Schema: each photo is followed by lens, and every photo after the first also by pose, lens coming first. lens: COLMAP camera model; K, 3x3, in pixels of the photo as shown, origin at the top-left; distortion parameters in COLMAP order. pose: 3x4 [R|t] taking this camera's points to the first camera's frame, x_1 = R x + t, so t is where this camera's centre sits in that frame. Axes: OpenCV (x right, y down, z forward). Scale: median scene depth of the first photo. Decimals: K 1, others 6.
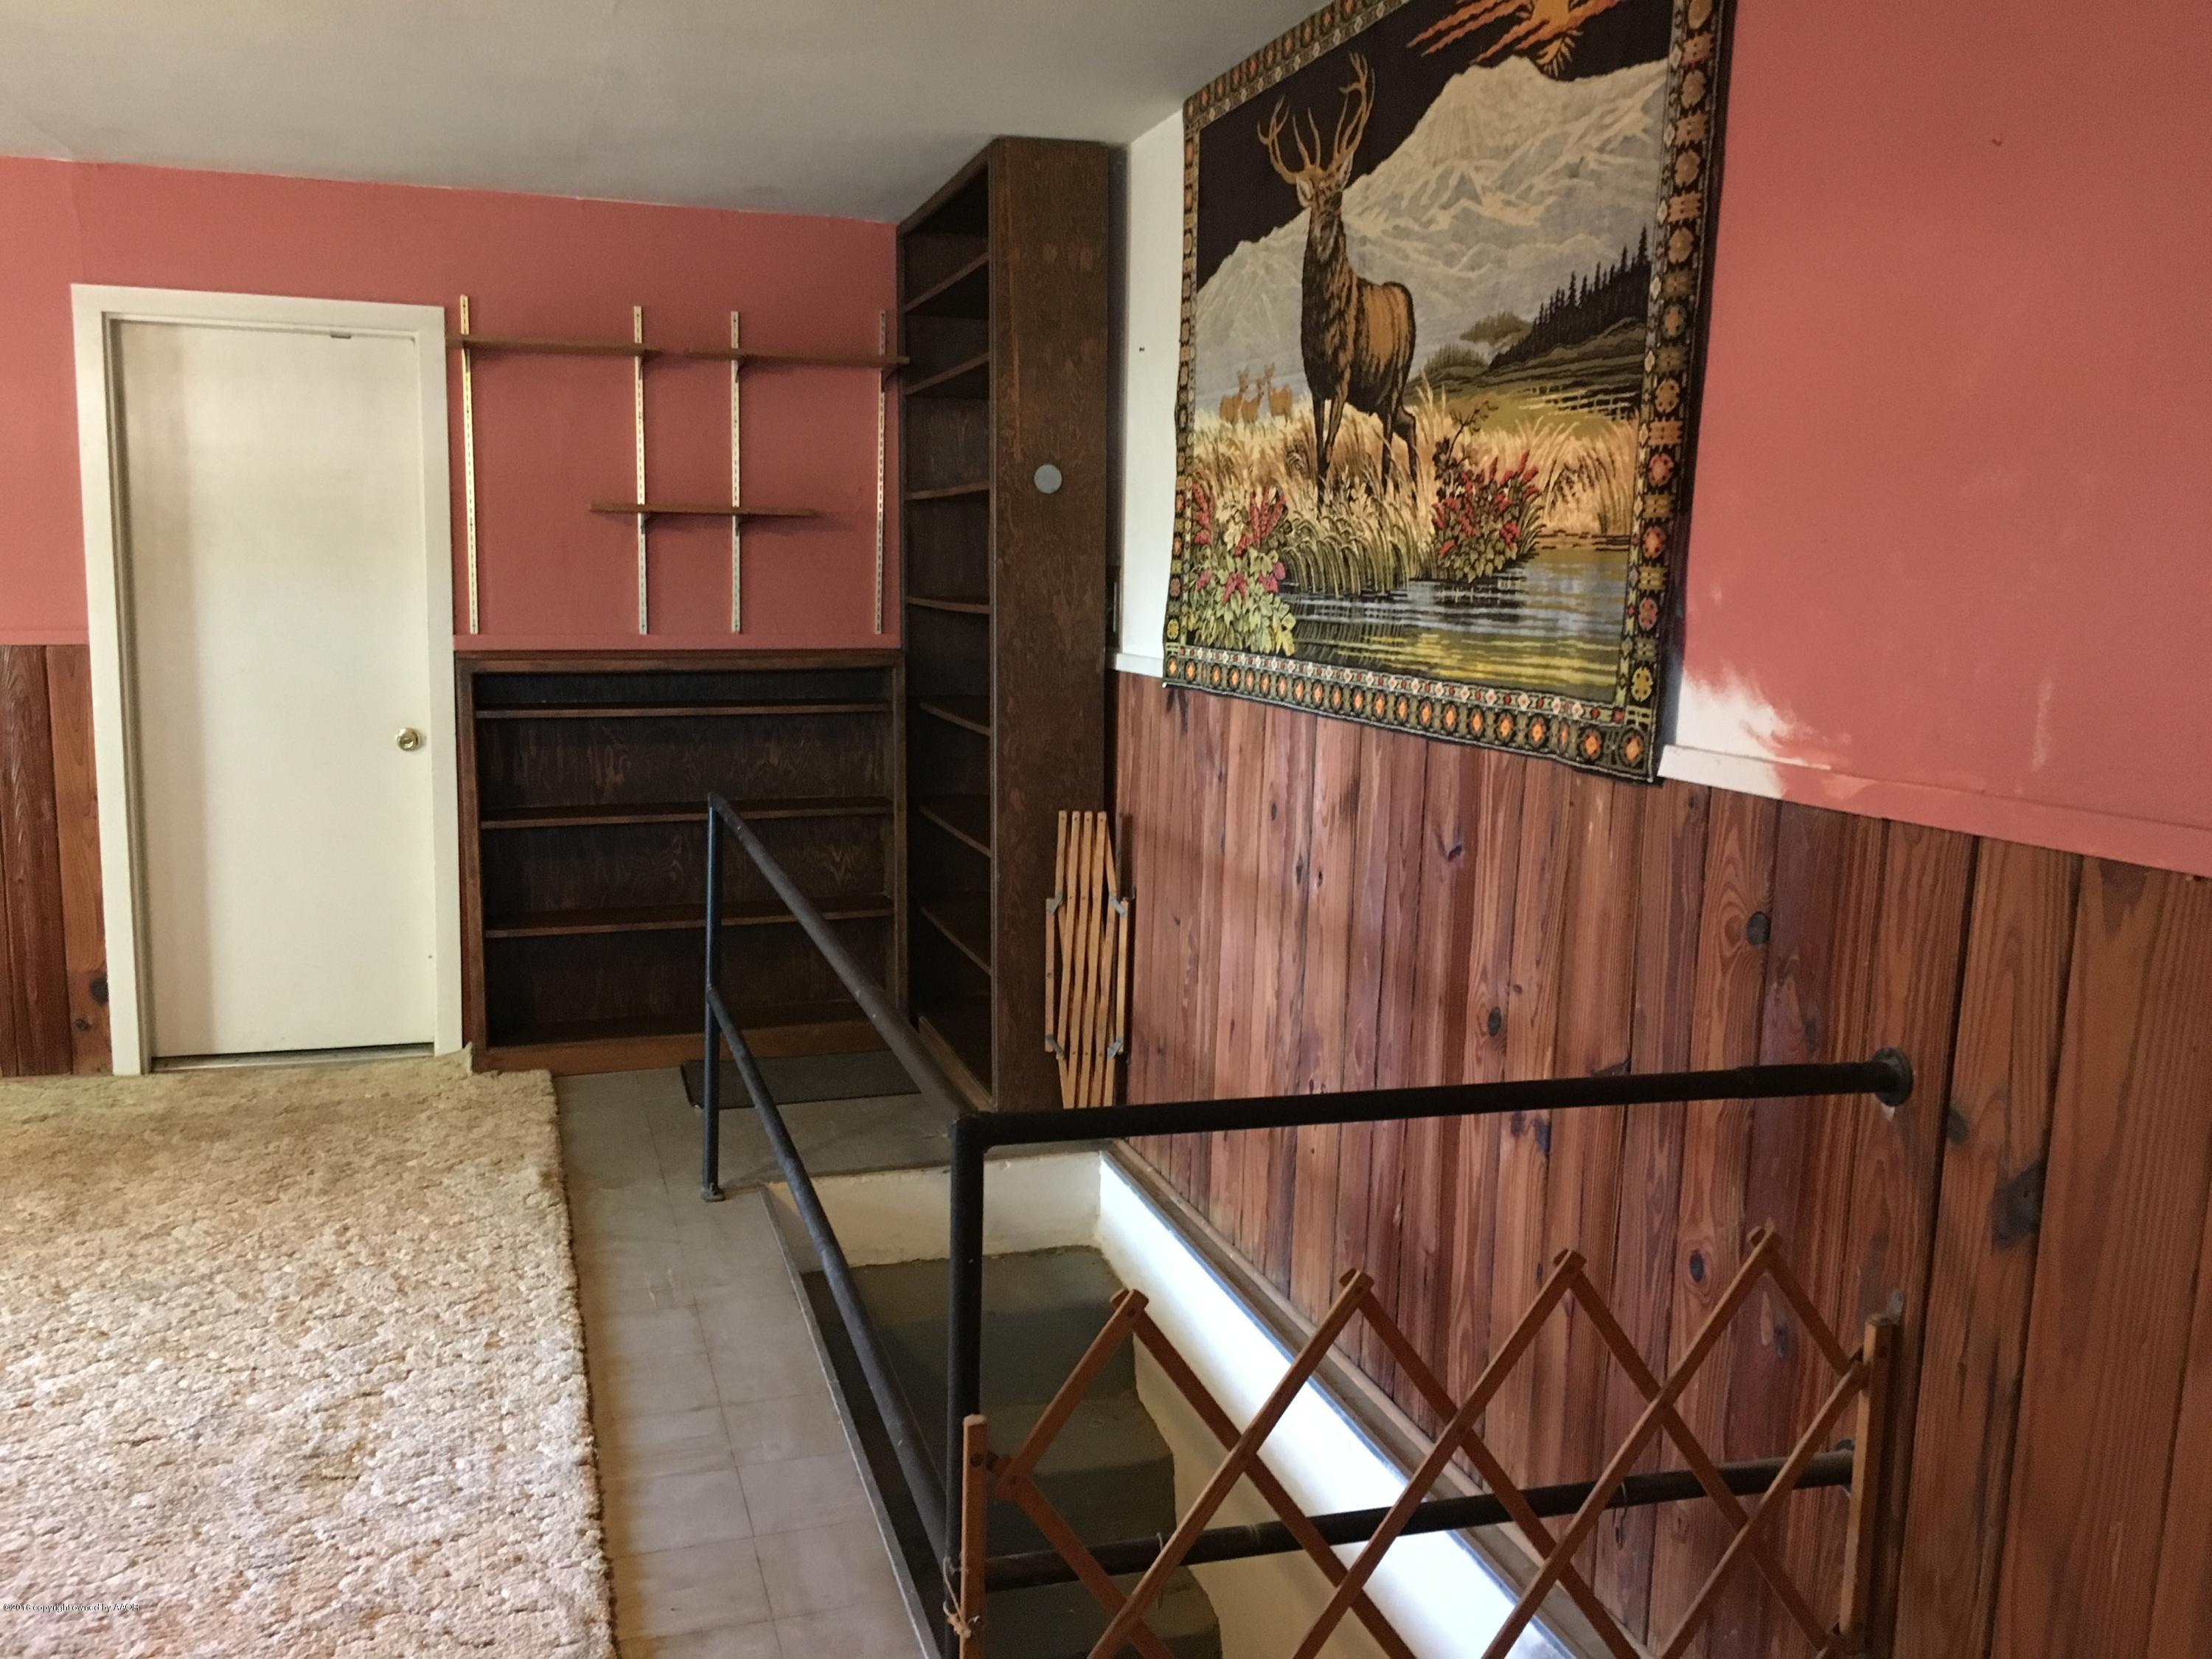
lens RADIAL K [[1897.7, 0, 1091.8], [0, 1897.7, 831.2], [0, 0, 1]] dist [0.013122, 0.002932]
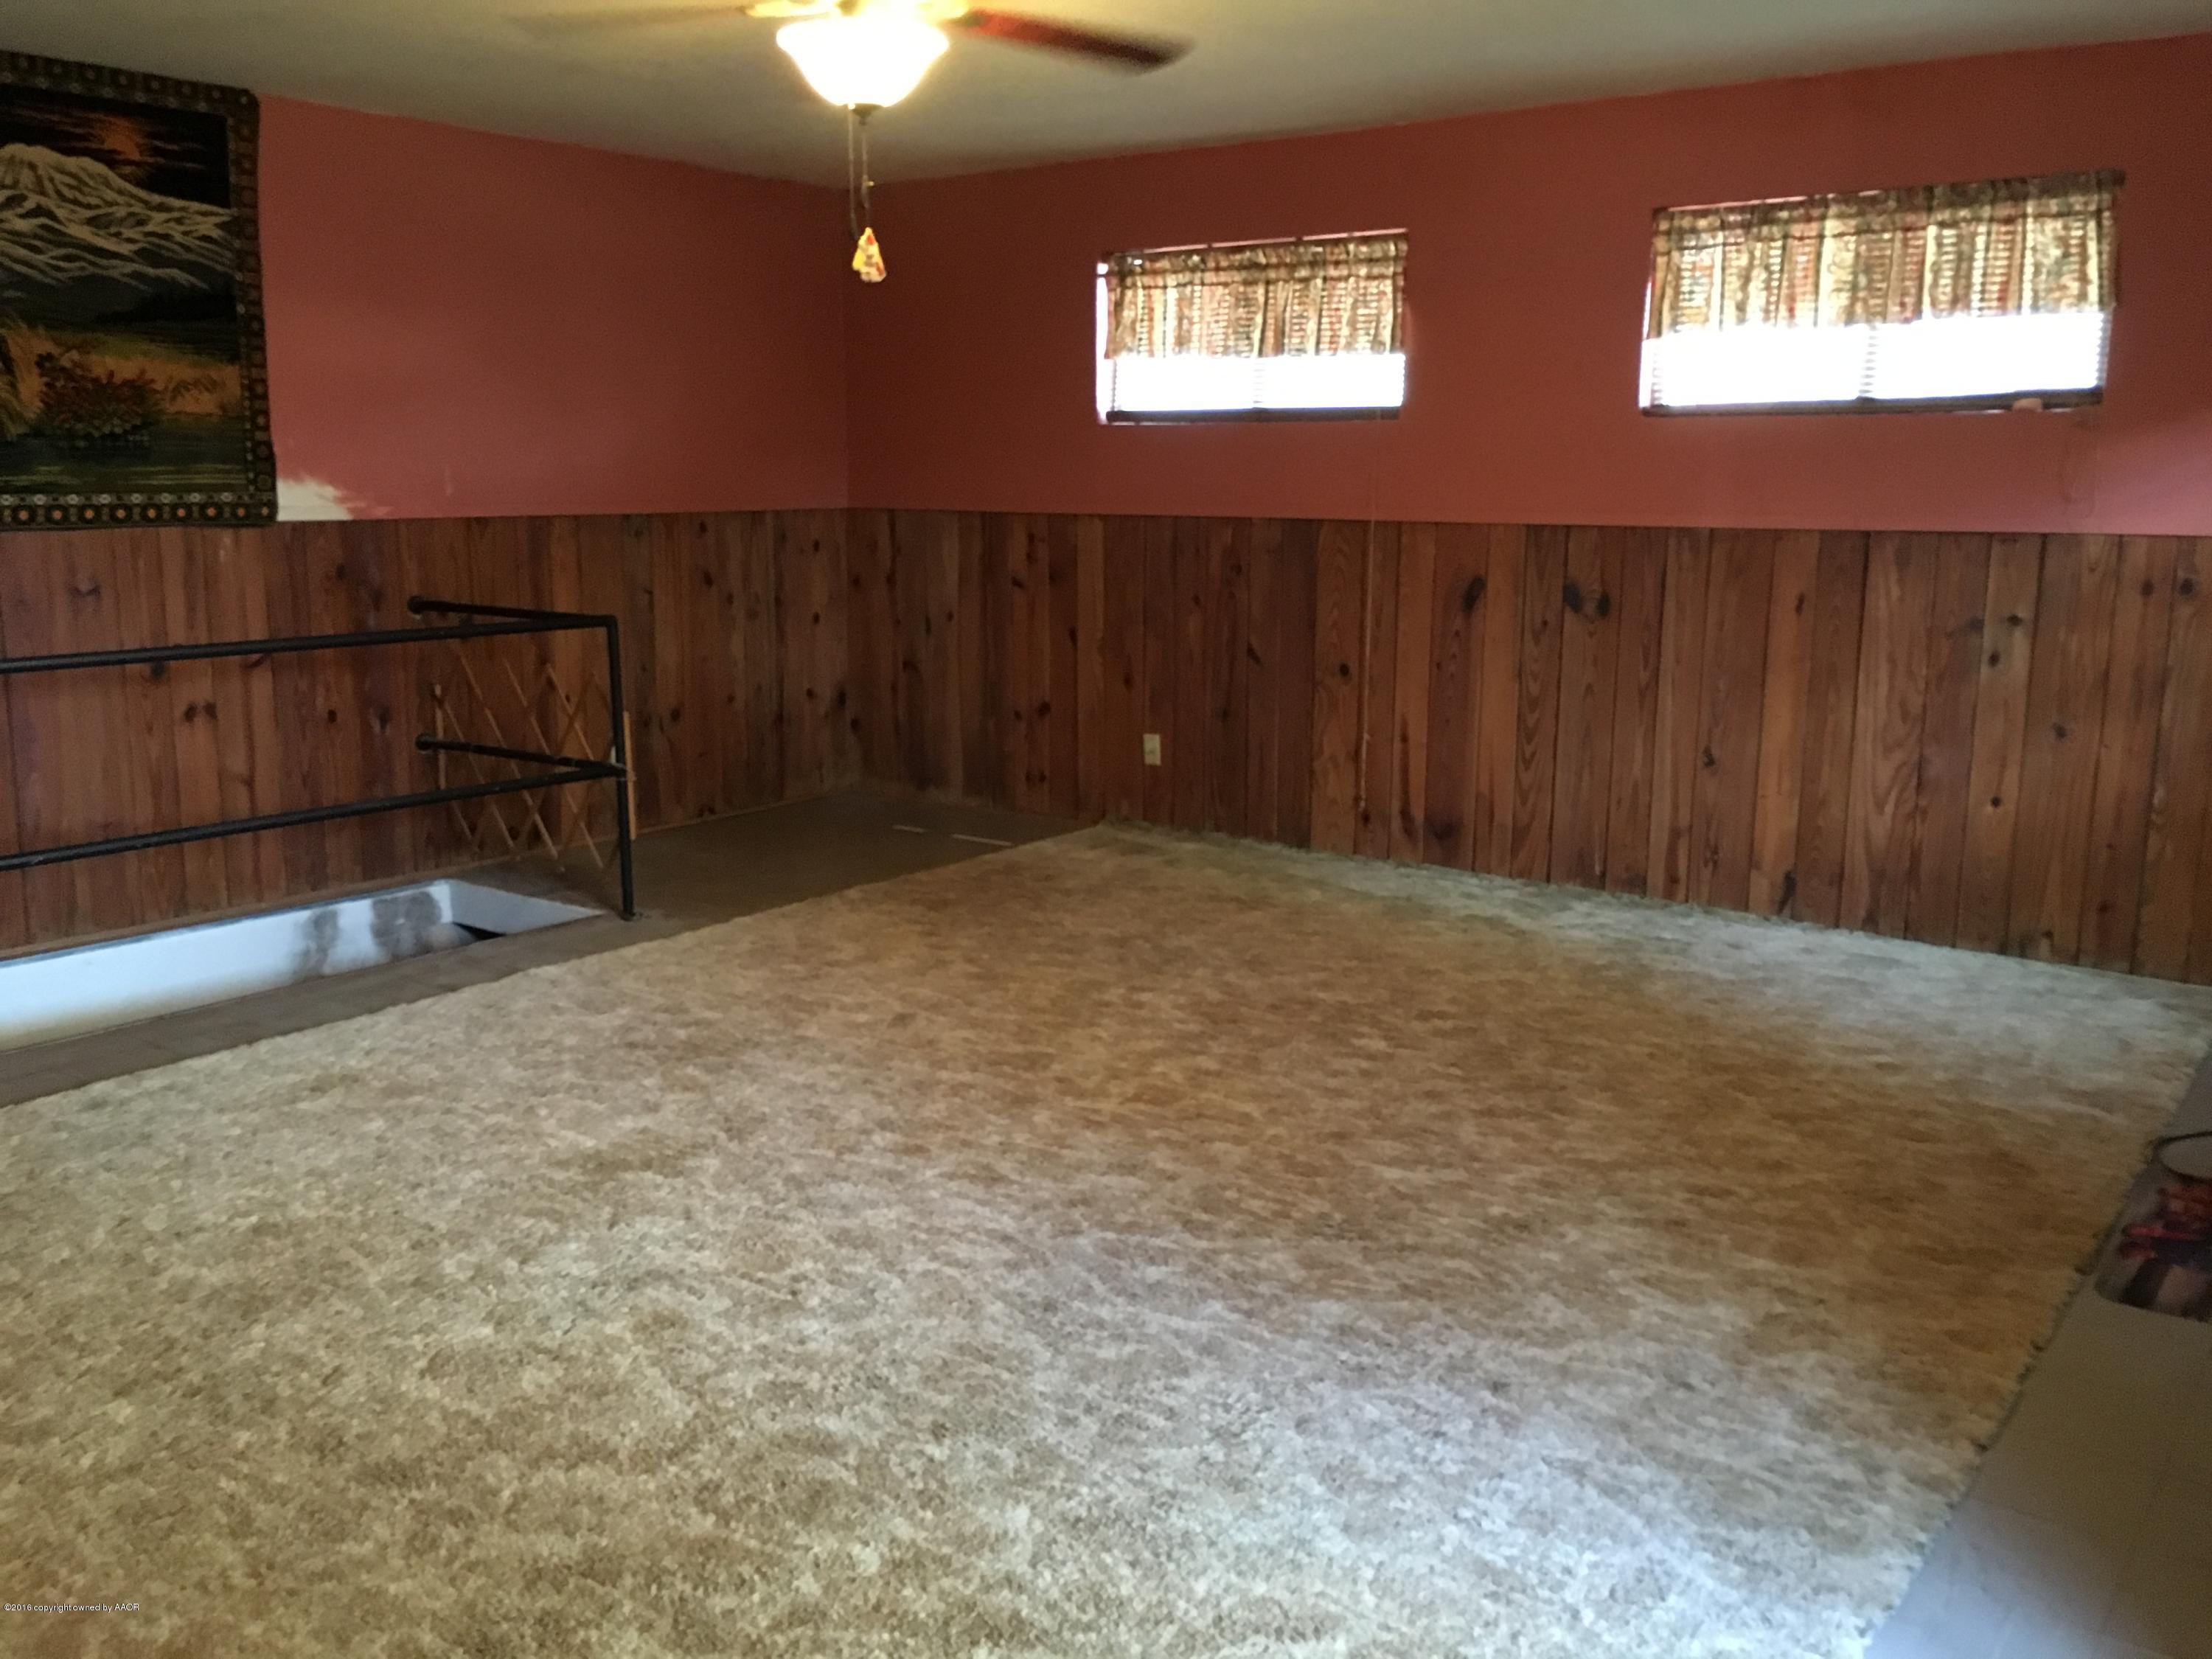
lens RADIAL K [[1897.7, 0, 1108.6], [0, 1897.7, 826.4], [0, 0, 1]] dist [0.013122, 0.002932]
pose [[-0.593754, -0.160386, 0.788500, -1.980556], [0.104586, 0.956238, 0.273260, -0.180759], [-0.797821, 0.244715, -0.550996, 1.391210]]
